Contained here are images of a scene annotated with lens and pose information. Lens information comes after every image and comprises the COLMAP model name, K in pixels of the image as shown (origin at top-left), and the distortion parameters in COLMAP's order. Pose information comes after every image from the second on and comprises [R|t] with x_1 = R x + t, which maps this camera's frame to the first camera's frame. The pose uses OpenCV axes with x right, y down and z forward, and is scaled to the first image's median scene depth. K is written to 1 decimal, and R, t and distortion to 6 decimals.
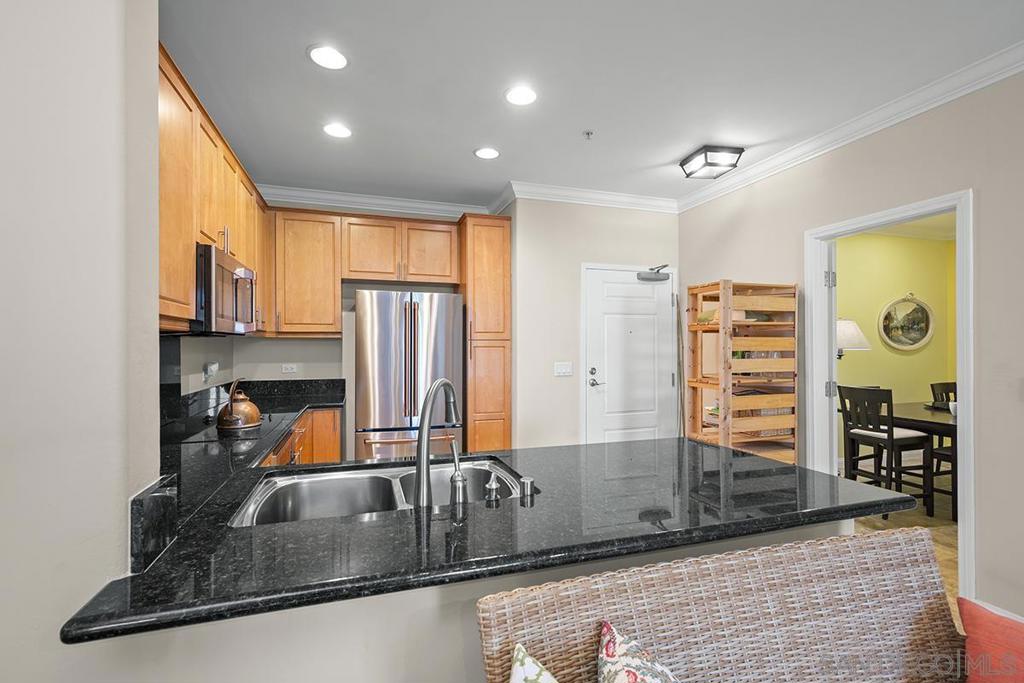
lens RADIAL K [[458.9, 0, 508.6], [0, 458.9, 349.0], [0, 0, 1]] dist [-0.000807, 0.000109]
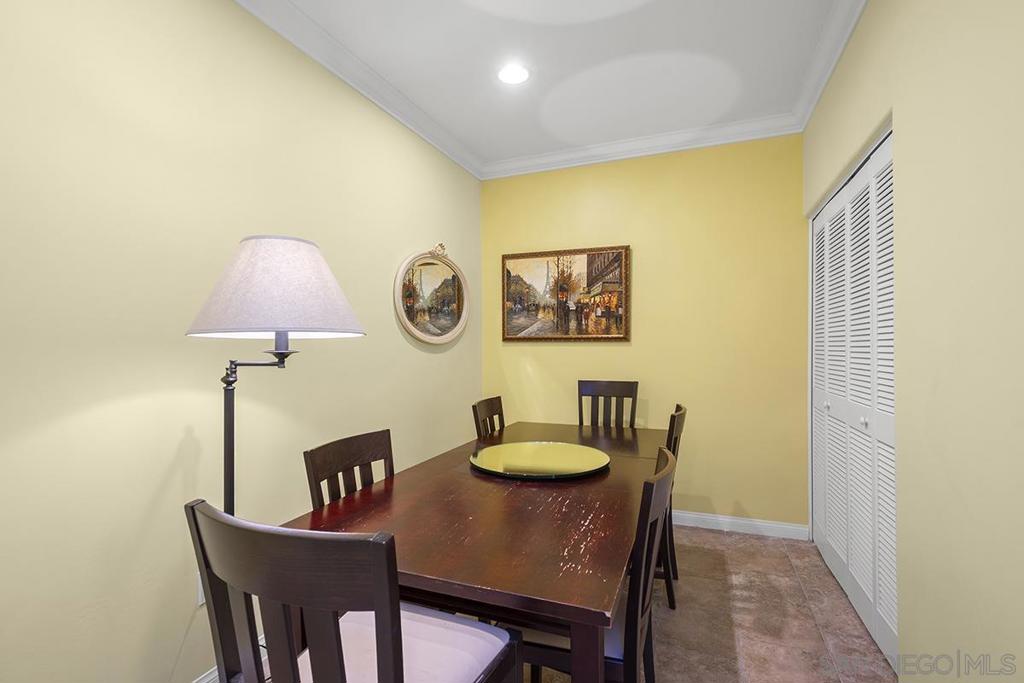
lens RADIAL K [[458.9, 0, 510.0], [0, 458.9, 348.0], [0, 0, 1]] dist [-0.000807, 0.000109]
pose [[0.625684, -0.007652, 0.780039, 0.449471], [0.016676, 0.999855, -0.003568, 0.010026], [-0.779898, 0.015240, 0.625721, 0.537449]]
